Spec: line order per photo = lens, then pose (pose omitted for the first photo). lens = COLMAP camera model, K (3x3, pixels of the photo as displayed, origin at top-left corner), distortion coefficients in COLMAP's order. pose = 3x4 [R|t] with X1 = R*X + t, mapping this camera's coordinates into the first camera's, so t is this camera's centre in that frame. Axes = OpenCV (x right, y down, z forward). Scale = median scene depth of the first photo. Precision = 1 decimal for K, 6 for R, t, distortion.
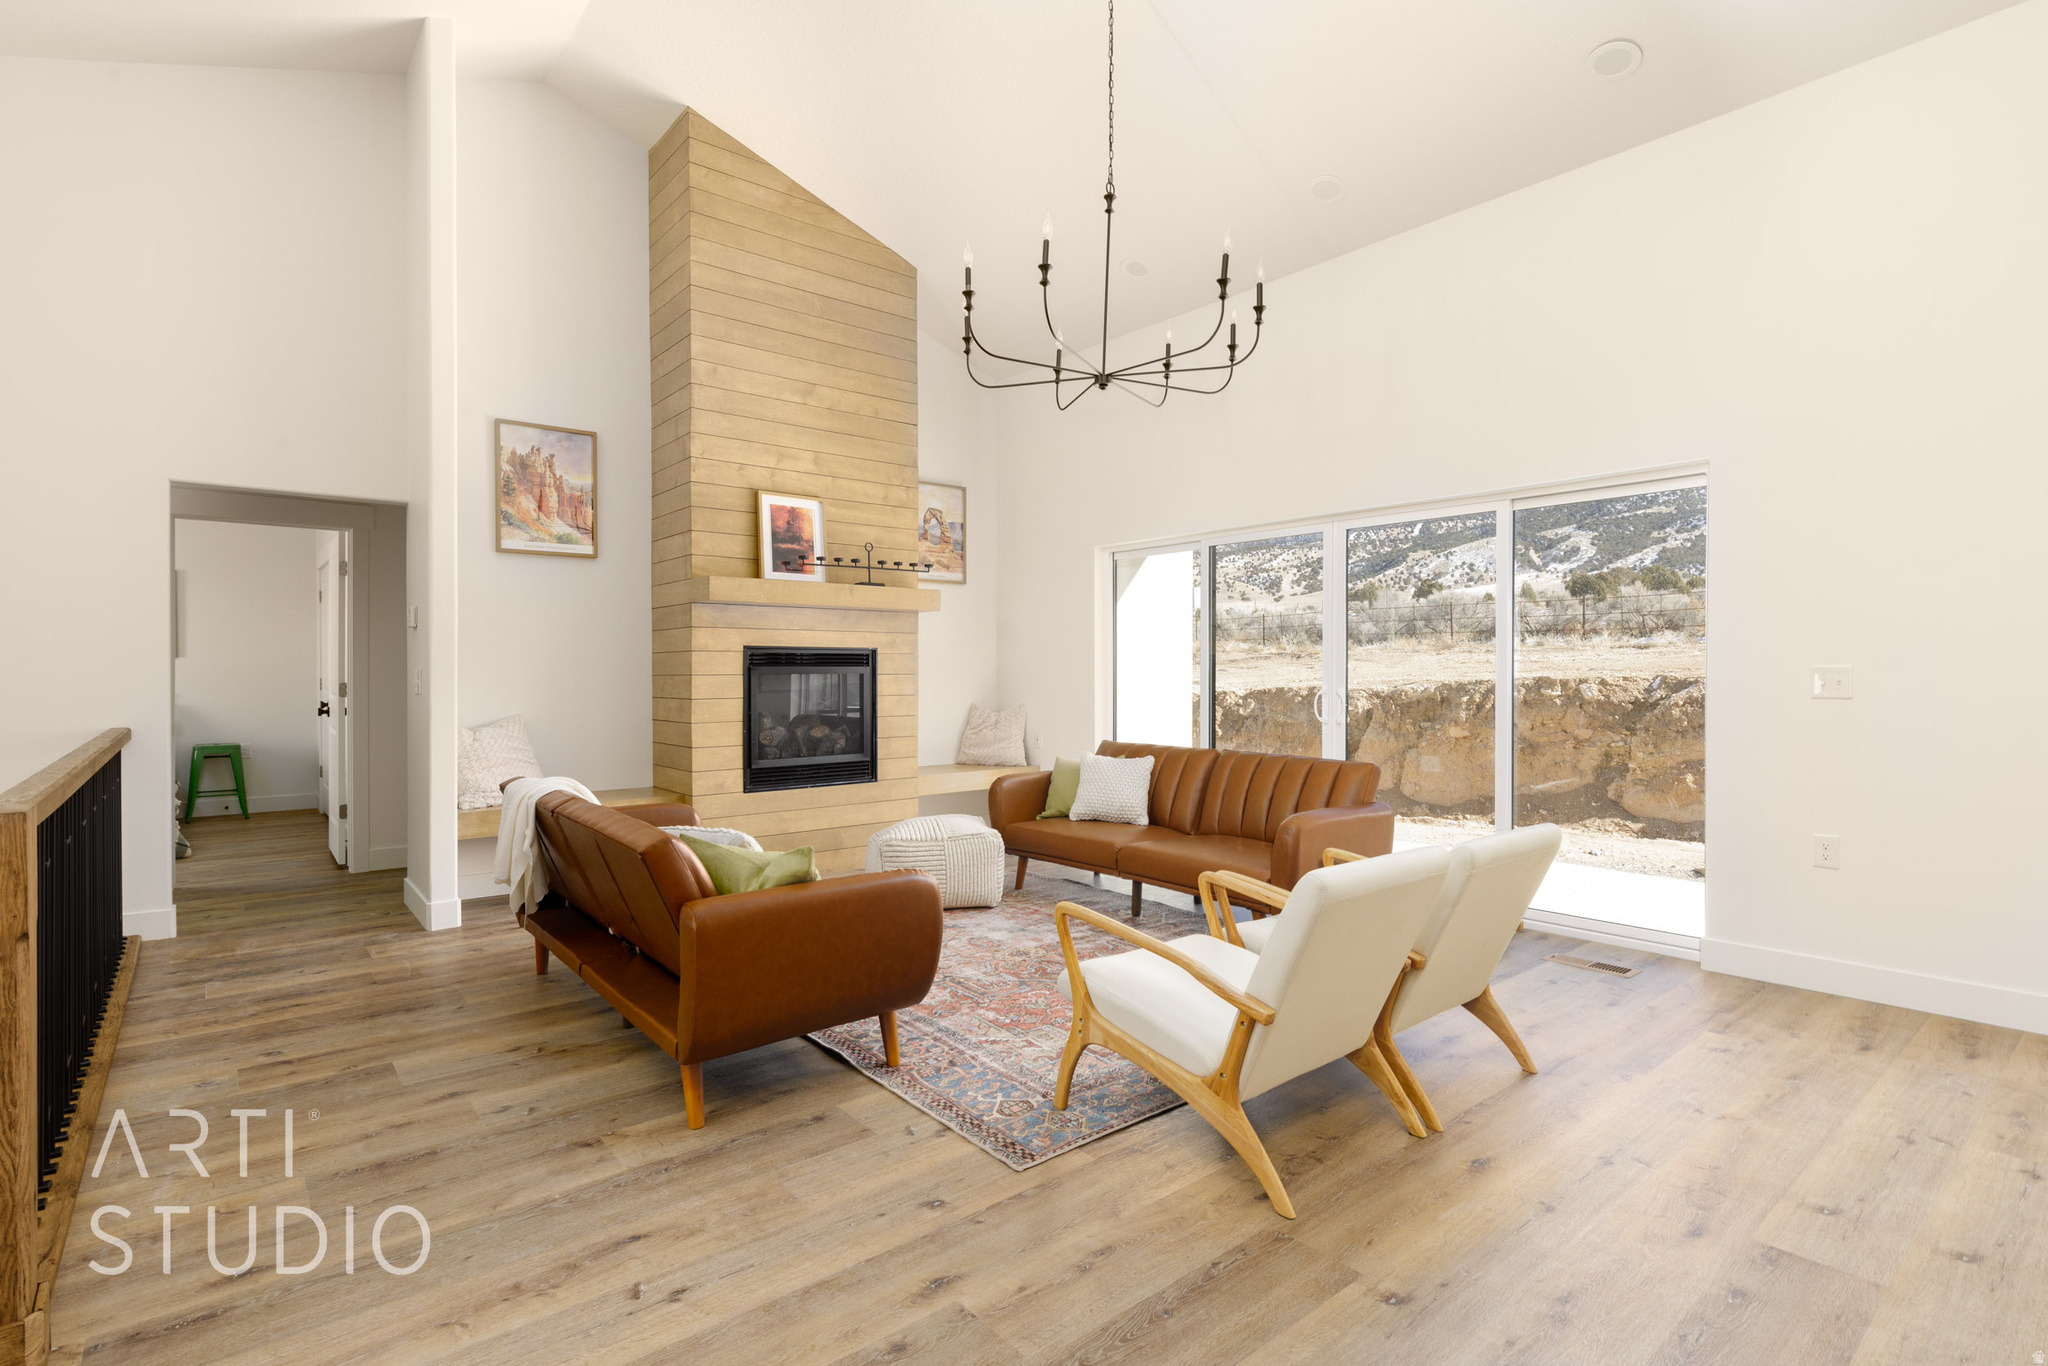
lens RADIAL K [[988.1, 0, 1032.0], [0, 988.1, 683.3], [0, 0, 1]] dist [-0.002225, -0.000834]
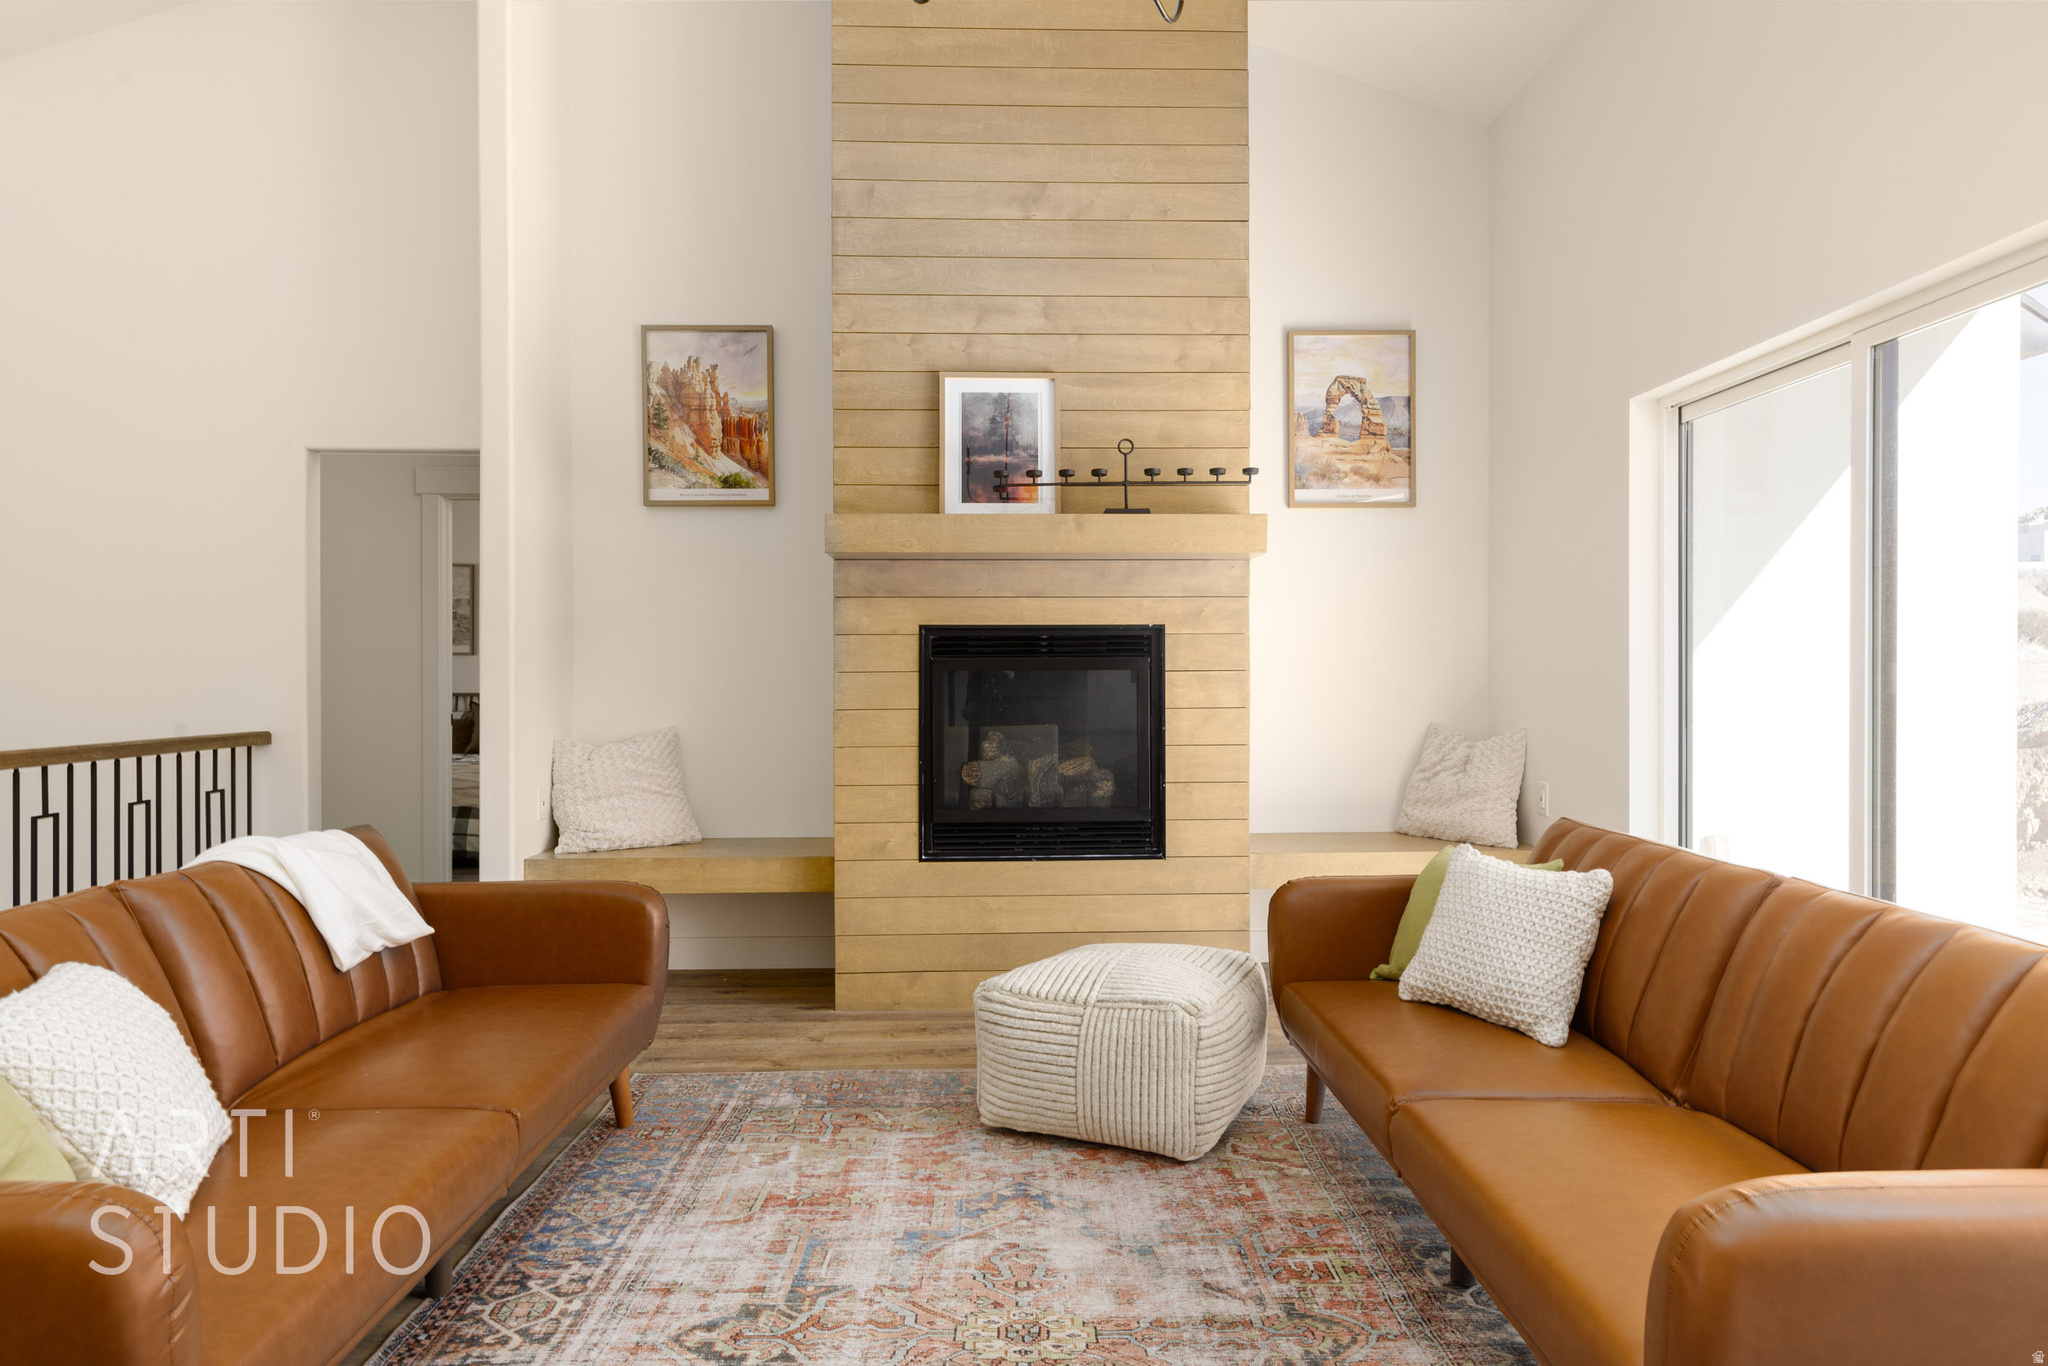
lens RADIAL K [[1195.4, 0, 1024.0], [0, 1195.4, 683.0], [0, 0, 1]] dist [0.001316, 0.000685]
pose [[0.786303, 0.005405, -0.617818, 0.220548], [-0.005452, 0.999983, 0.001809, -0.003159], [0.617817, 0.001946, 0.786319, 0.437354]]
